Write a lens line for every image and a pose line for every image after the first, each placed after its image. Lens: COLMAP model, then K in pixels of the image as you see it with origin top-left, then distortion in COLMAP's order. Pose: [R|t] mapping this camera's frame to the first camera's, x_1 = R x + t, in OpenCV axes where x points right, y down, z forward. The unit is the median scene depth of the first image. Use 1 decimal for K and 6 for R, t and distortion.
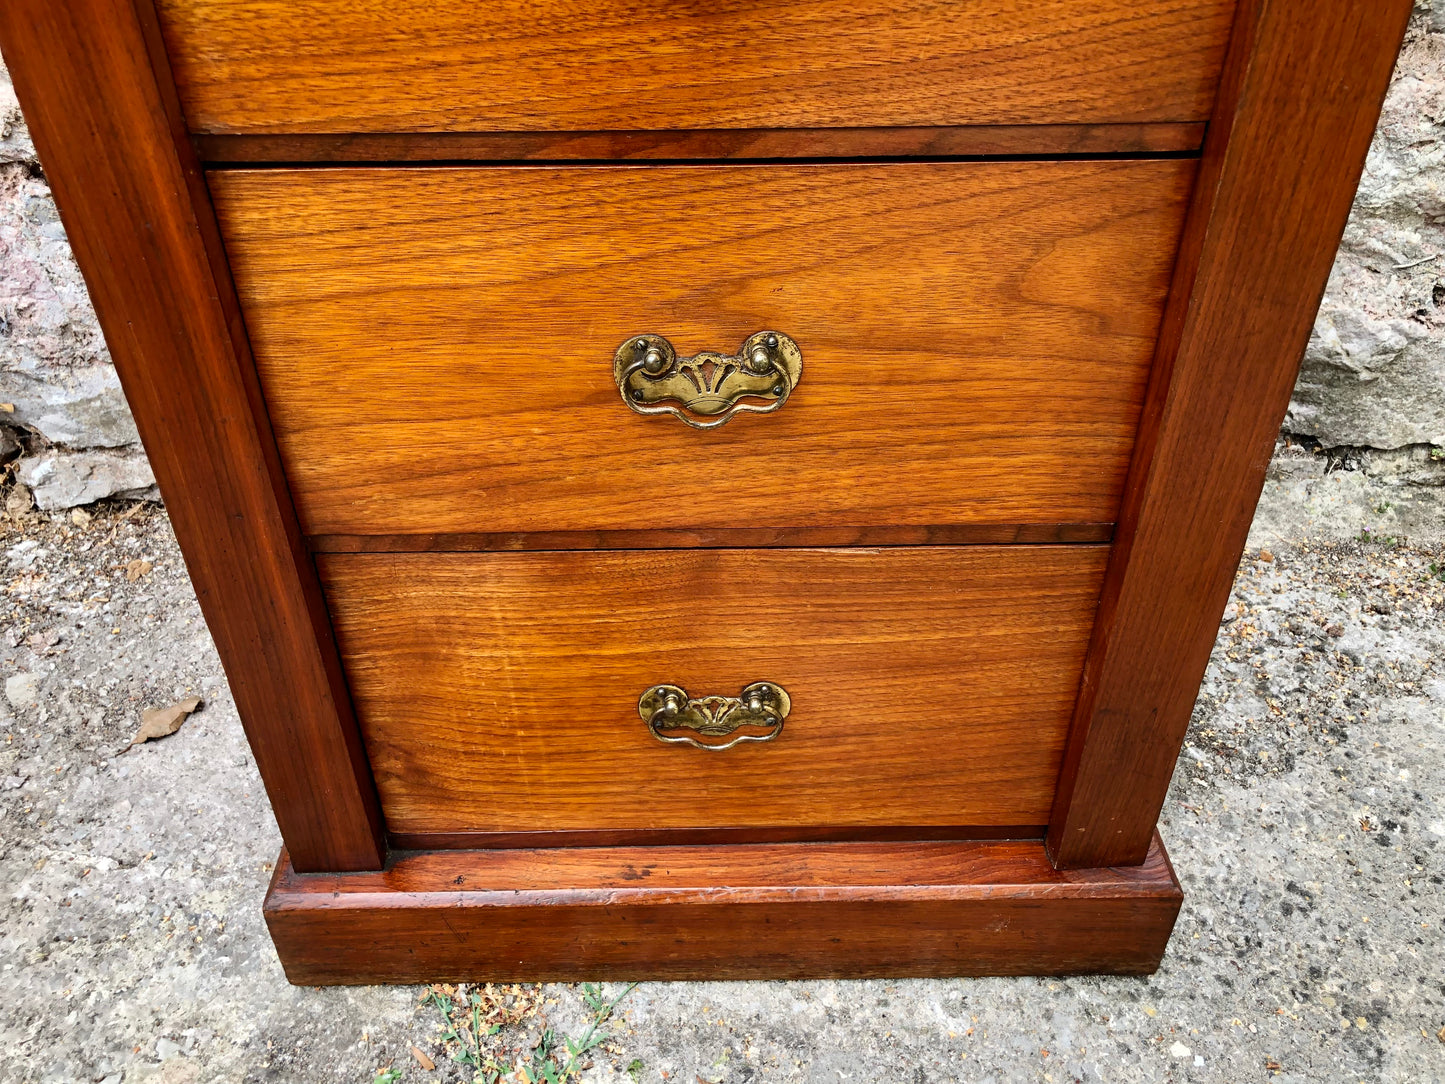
lens RADIAL K [[1198.8, 0, 717.5], [0, 1198.8, 536.2], [0, 0, 1]] dist [0.010339, 0.009446]
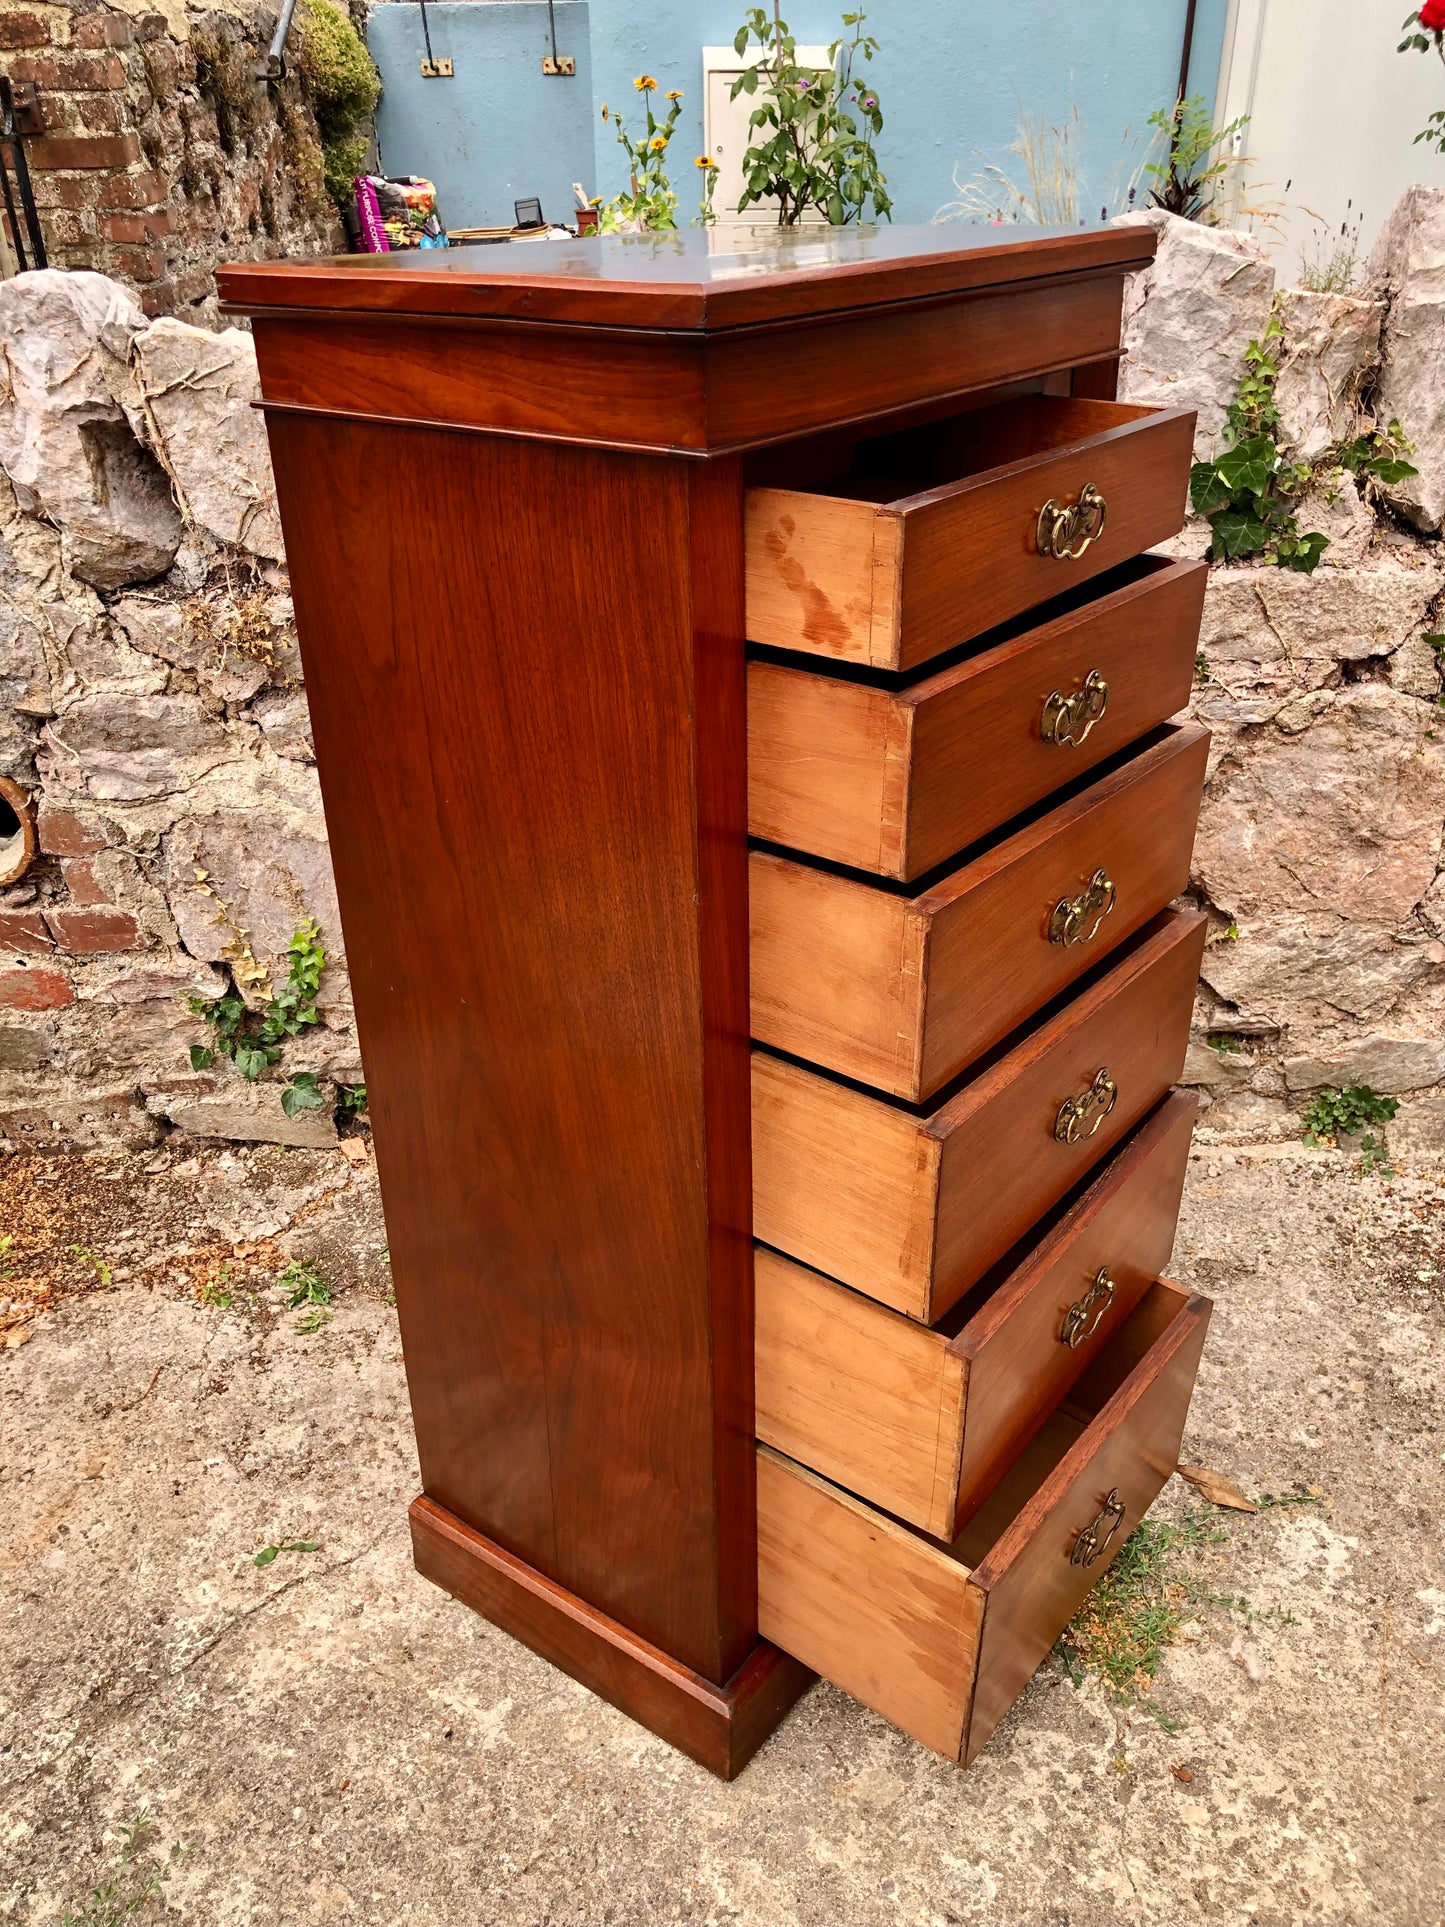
lens RADIAL K [[1598.7, 0, 730.2], [0, 1598.7, 952.4], [0, 0, 1]] dist [0.010339, 0.009446]
pose [[0.999244, 0.008084, -0.038033, -0.604080], [-0.012210, 0.993908, -0.109534, -0.034135], [0.036916, 0.109916, 0.993255, -1.511138]]
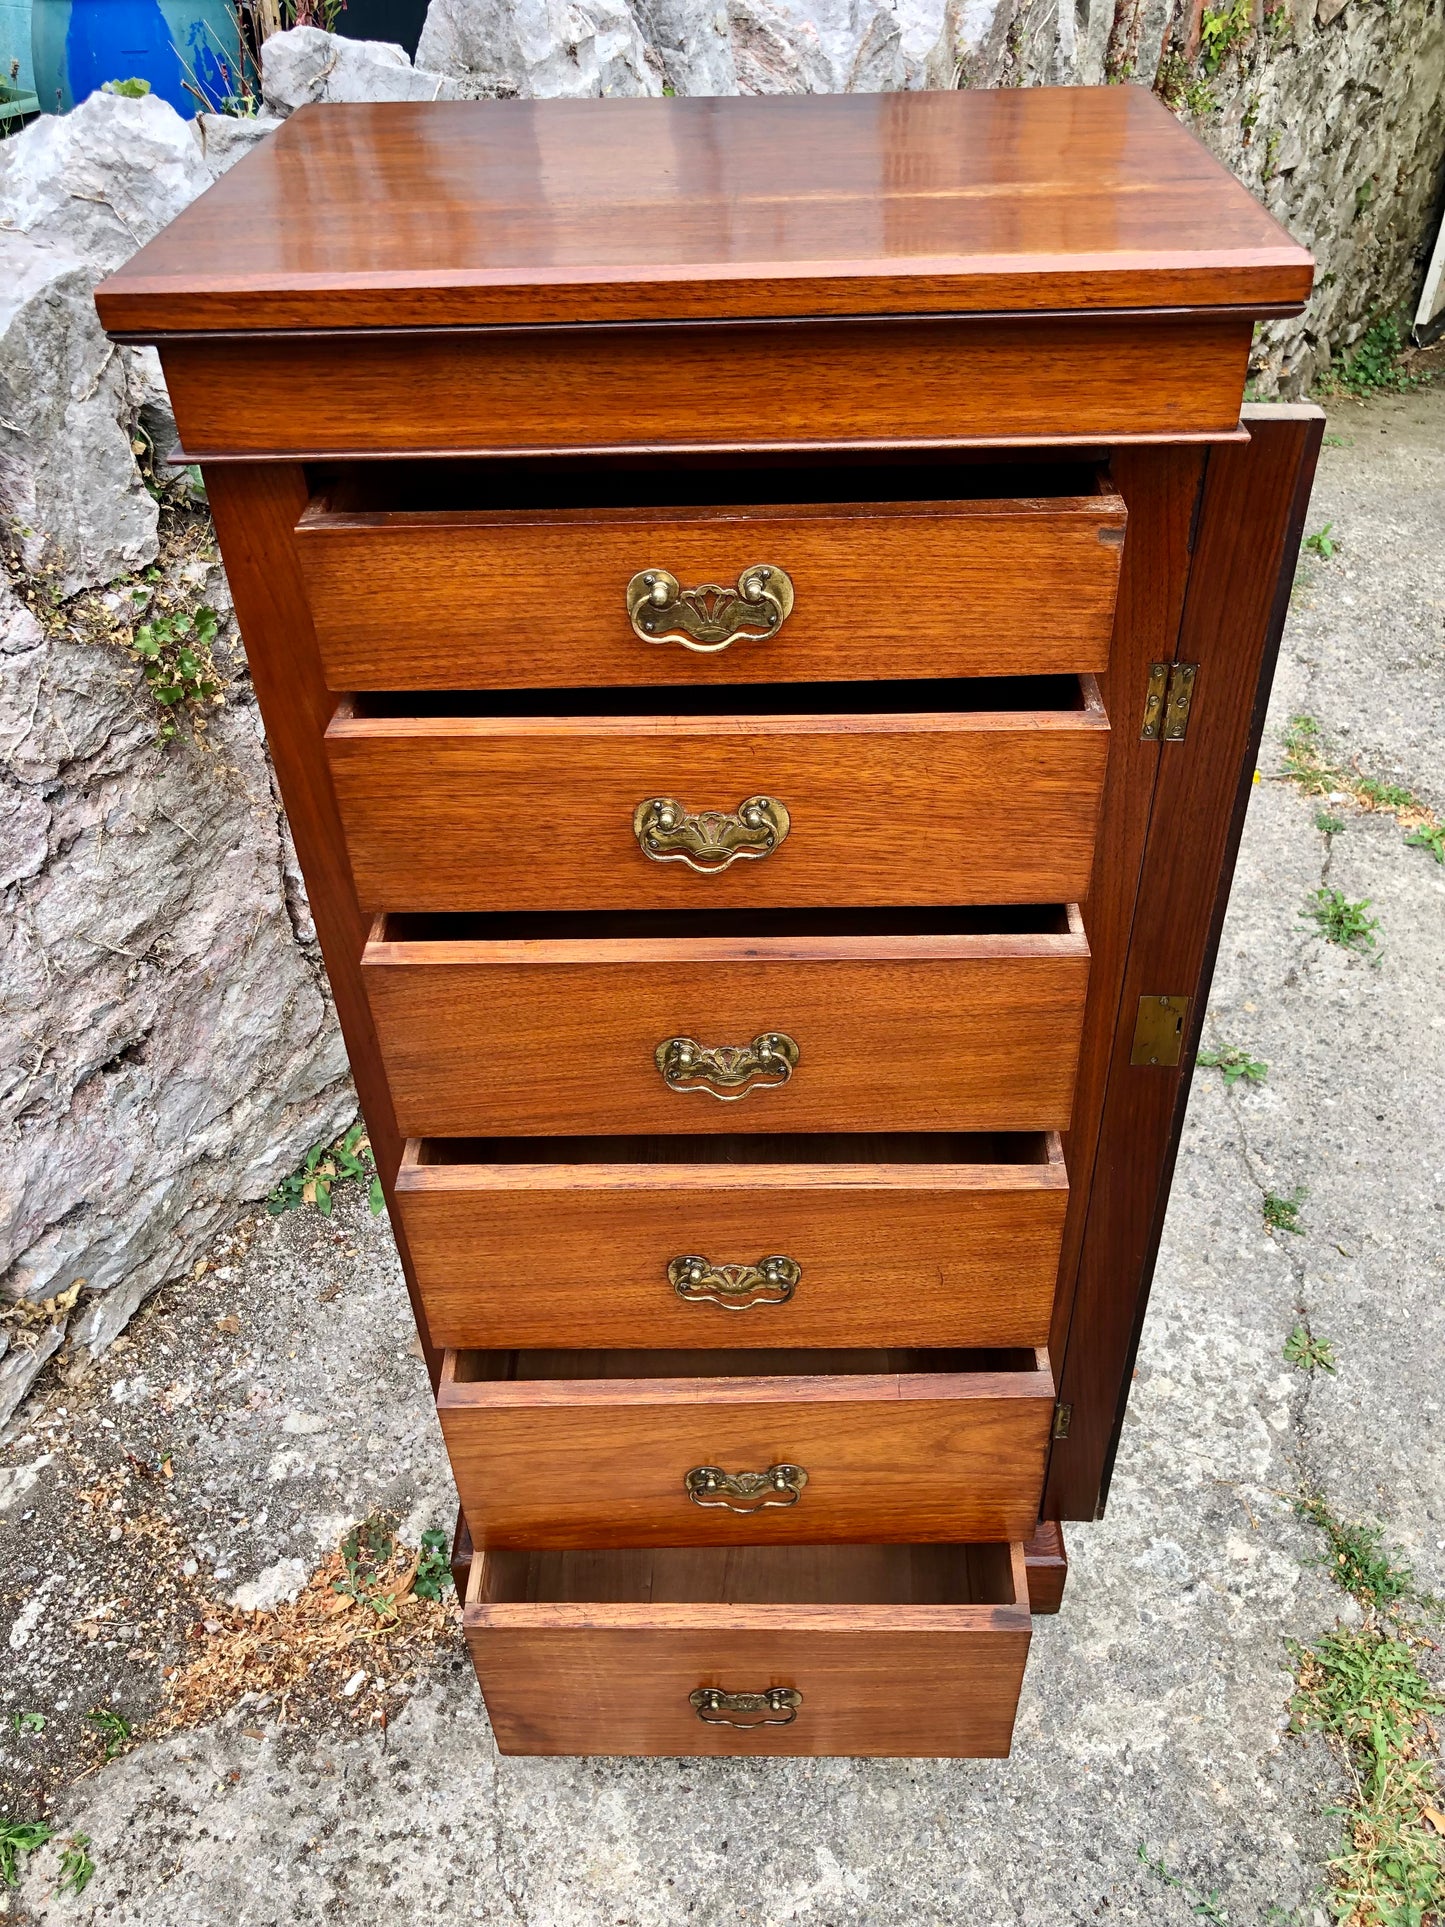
lens RADIAL K [[1601.9, 0, 733.7], [0, 1601.9, 951.6], [0, 0, 1]] dist [0.016233, 0.004624]
pose [[0.525395, -0.520681, 0.672942, -1.742794], [0.485081, 0.833076, 0.265859, -0.724301], [-0.699039, 0.186751, 0.690267, -0.775577]]
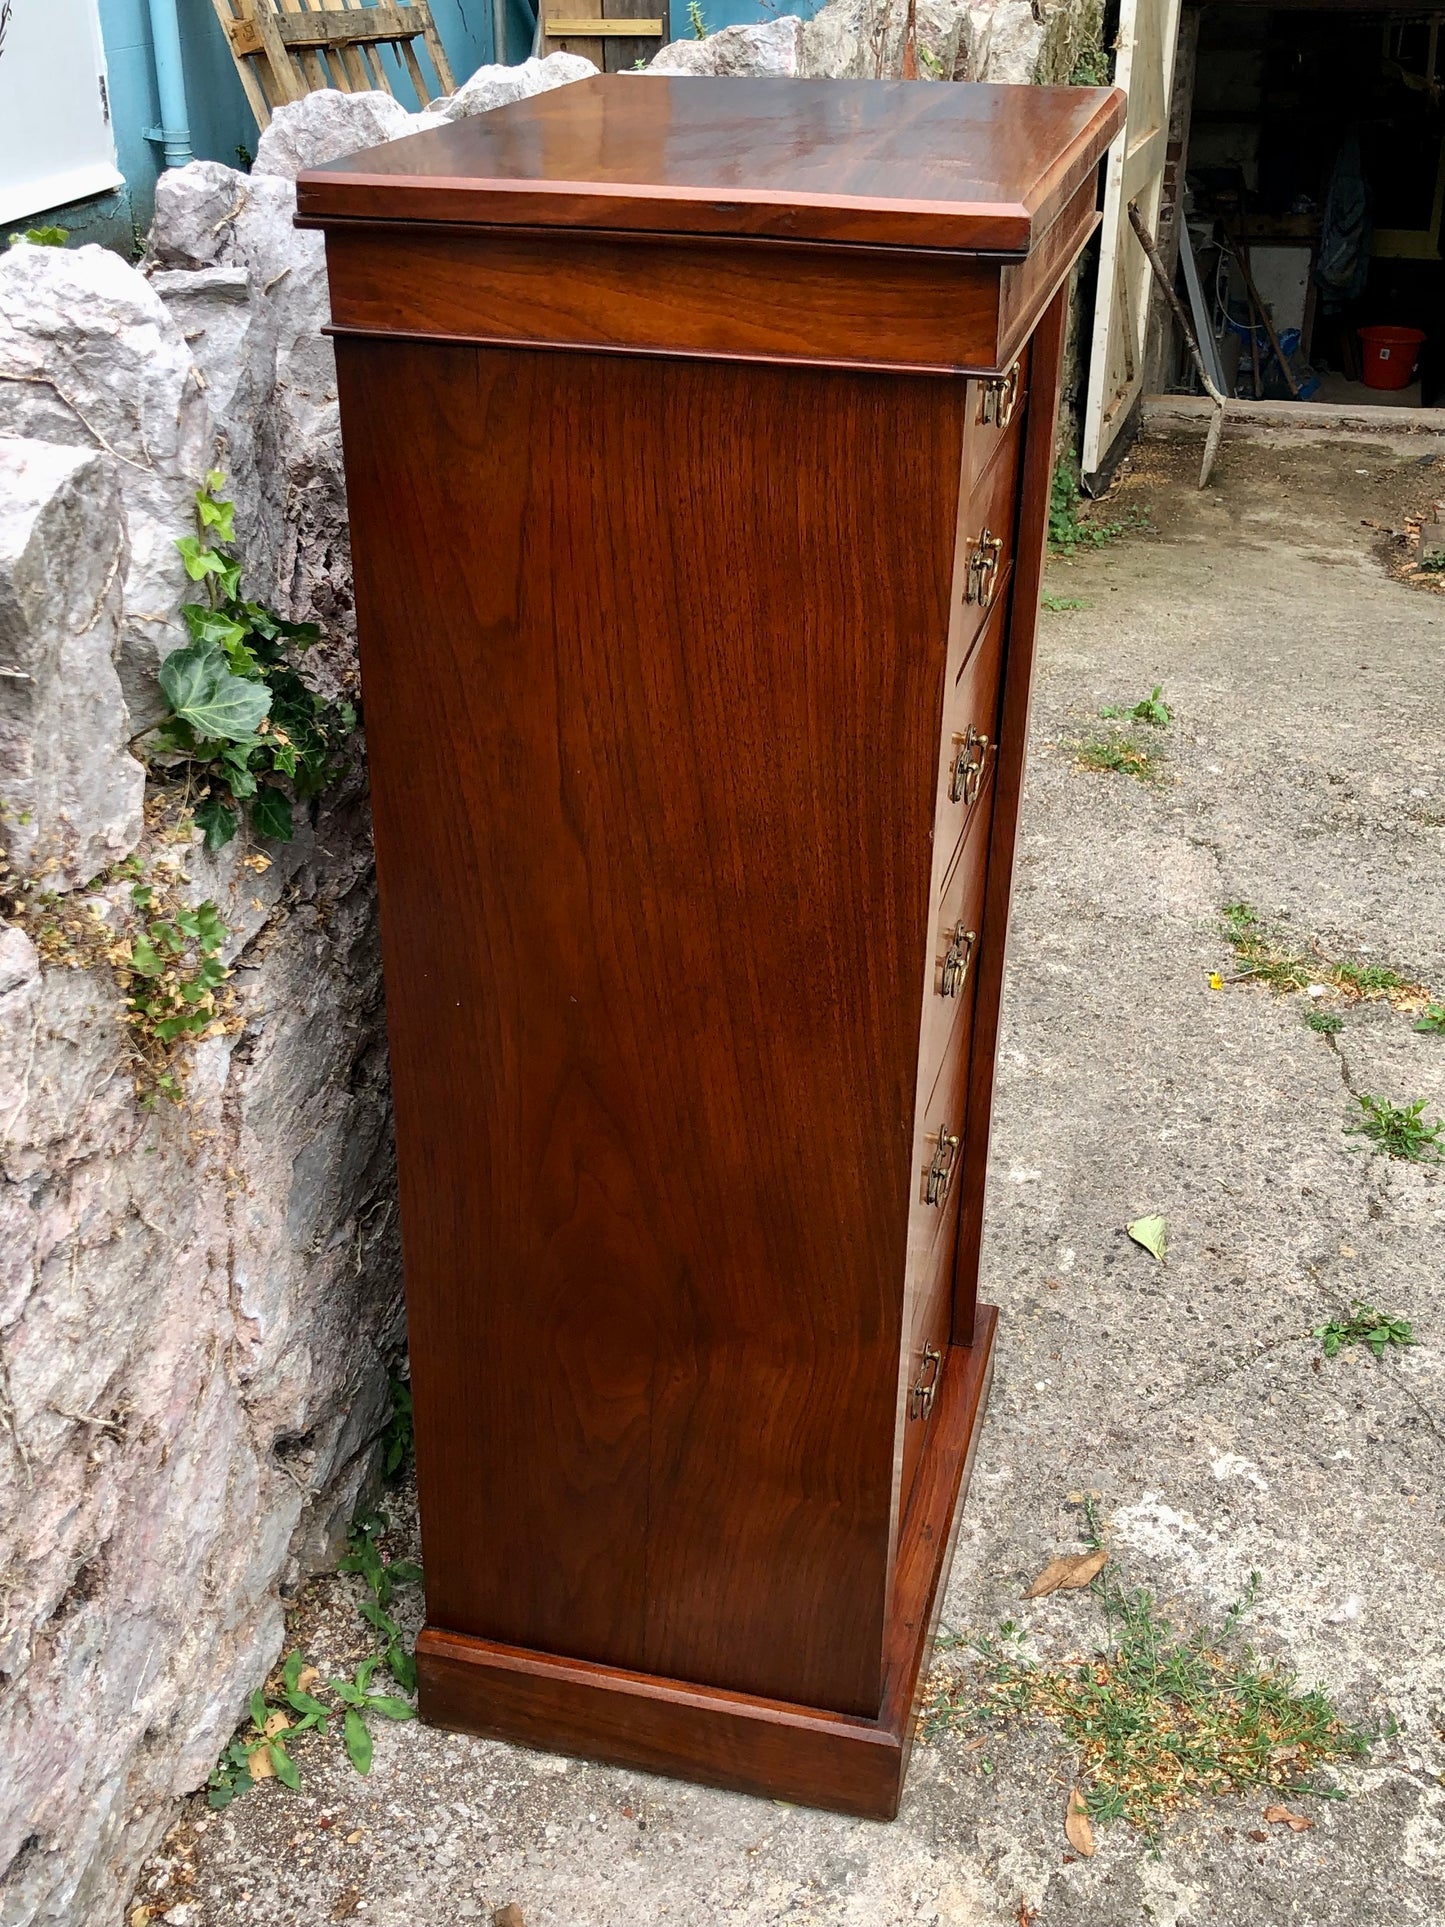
lens RADIAL K [[2150.1, 0, 733.9], [0, 2150.1, 939.1], [0, 0, 1]] dist [0.008827, 0.000000]
pose [[0.252626, -0.441166, 0.861135, -2.053530], [0.563460, 0.790596, 0.239730, -1.028368], [-0.786570, 0.424653, 0.448305, -0.239477]]
